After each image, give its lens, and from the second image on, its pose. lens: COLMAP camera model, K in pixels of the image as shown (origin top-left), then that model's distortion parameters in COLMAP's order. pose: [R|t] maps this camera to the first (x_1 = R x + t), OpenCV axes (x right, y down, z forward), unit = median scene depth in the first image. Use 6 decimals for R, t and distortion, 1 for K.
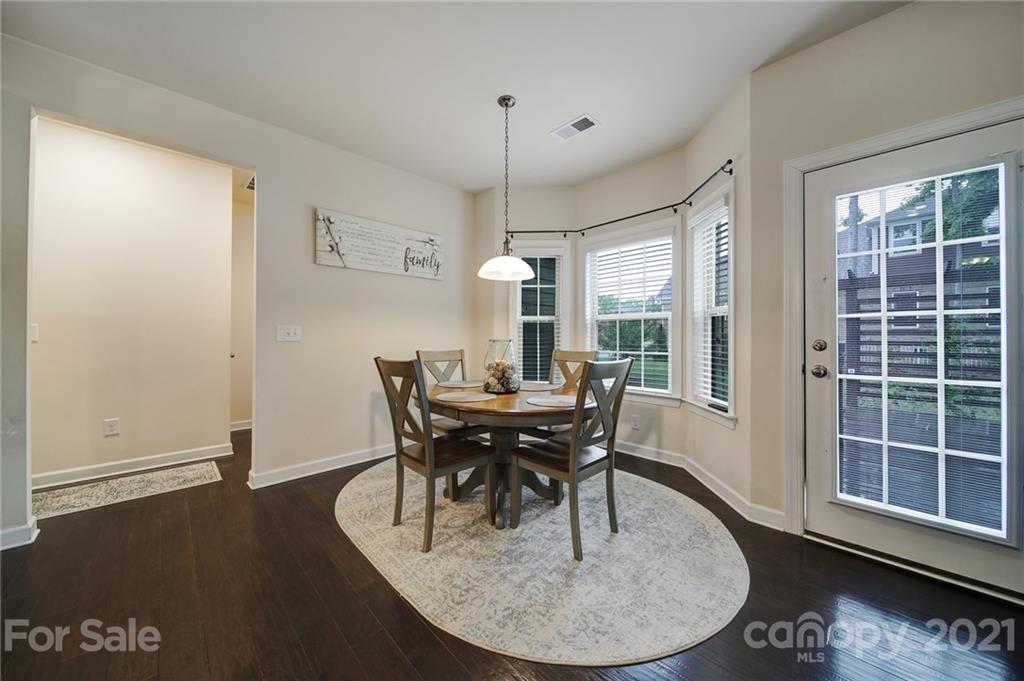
lens RADIAL K [[356.7, 0, 508.8], [0, 356.7, 338.4], [0, 0, 1]] dist [-0.002774, -0.000782]
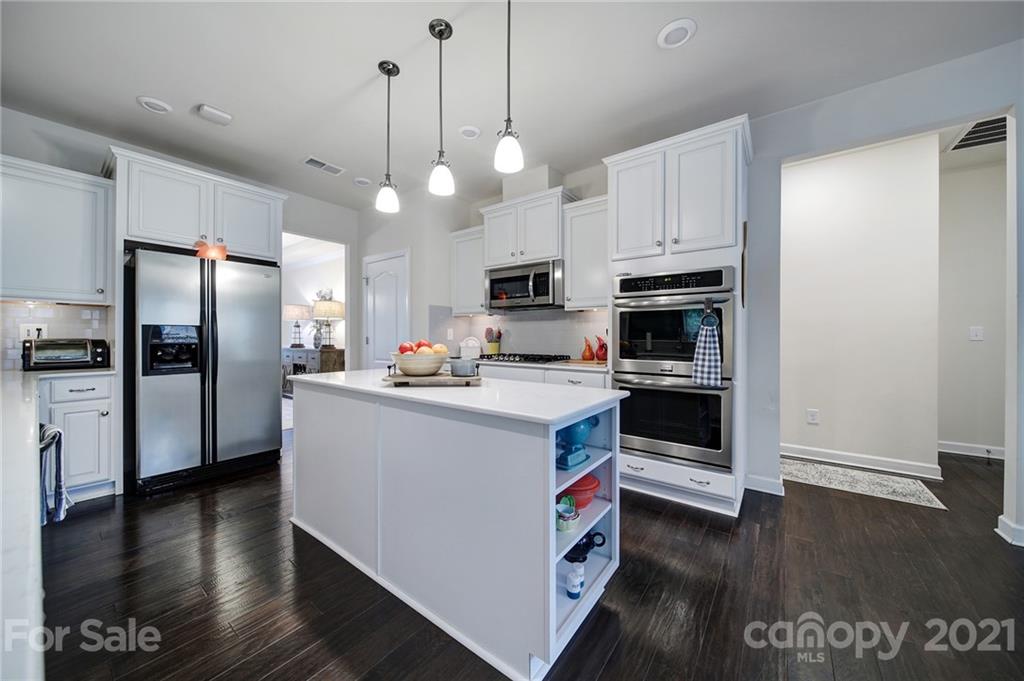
lens RADIAL K [[356.7, 0, 512.0], [0, 356.7, 337.3], [0, 0, 1]] dist [-0.002774, -0.000782]
pose [[0.153545, 0.000070, -0.988142, -0.151075], [-0.005973, 0.999982, -0.000857, 0.003050], [0.988124, 0.006033, 0.153542, -0.134103]]
